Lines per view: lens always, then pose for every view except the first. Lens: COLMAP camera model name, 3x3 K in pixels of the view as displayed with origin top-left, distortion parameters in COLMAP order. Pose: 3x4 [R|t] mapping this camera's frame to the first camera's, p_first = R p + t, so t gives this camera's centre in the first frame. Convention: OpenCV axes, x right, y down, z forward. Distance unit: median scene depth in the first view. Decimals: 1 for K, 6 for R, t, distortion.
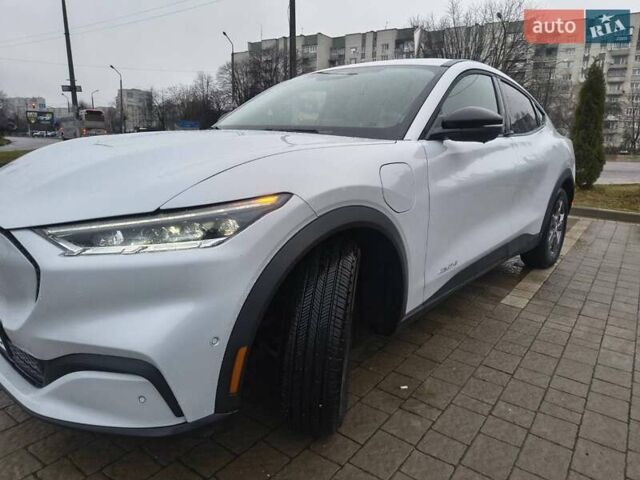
lens RADIAL K [[427.1, 0, 324.5], [0, 427.1, 235.9], [0, 0, 1]] dist [0.032220, -0.025462]
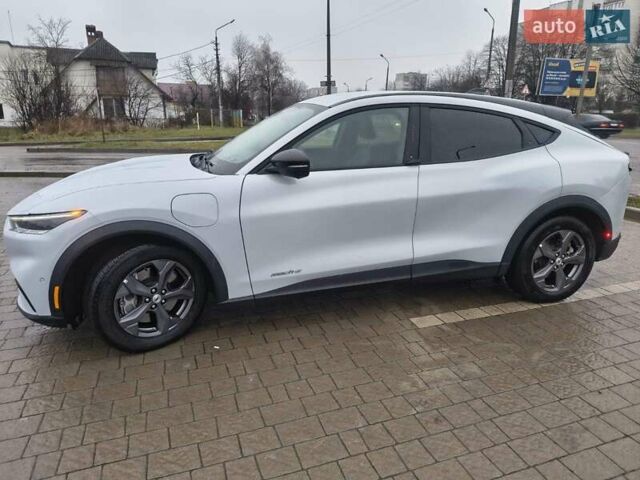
lens RADIAL K [[427.1, 0, 324.8], [0, 427.1, 245.7], [0, 0, 1]] dist [0.032220, -0.025462]
pose [[0.836709, 0.141726, -0.528991, 1.114814], [-0.108715, 0.989694, 0.093201, -0.147281], [0.536749, -0.020472, 0.843494, -0.011515]]
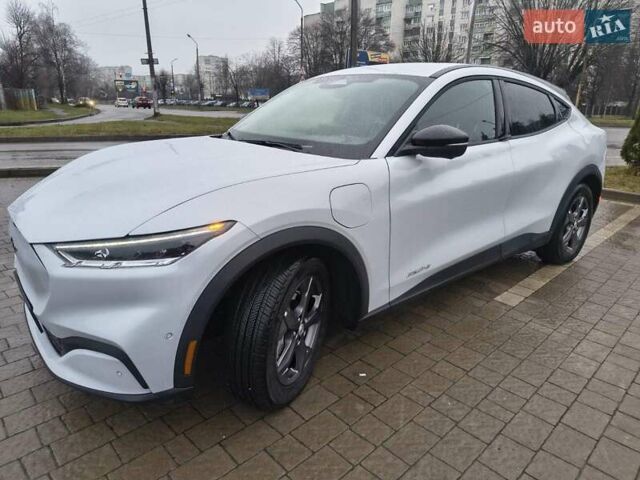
lens RADIAL K [[427.1, 0, 324.1], [0, 427.1, 234.9], [0, 0, 1]] dist [0.032220, -0.025462]
pose [[0.987294, 0.037806, -0.154340, 0.230090], [-0.026285, 0.996760, 0.076020, -0.100242], [0.156714, -0.070997, 0.985089, -0.116130]]
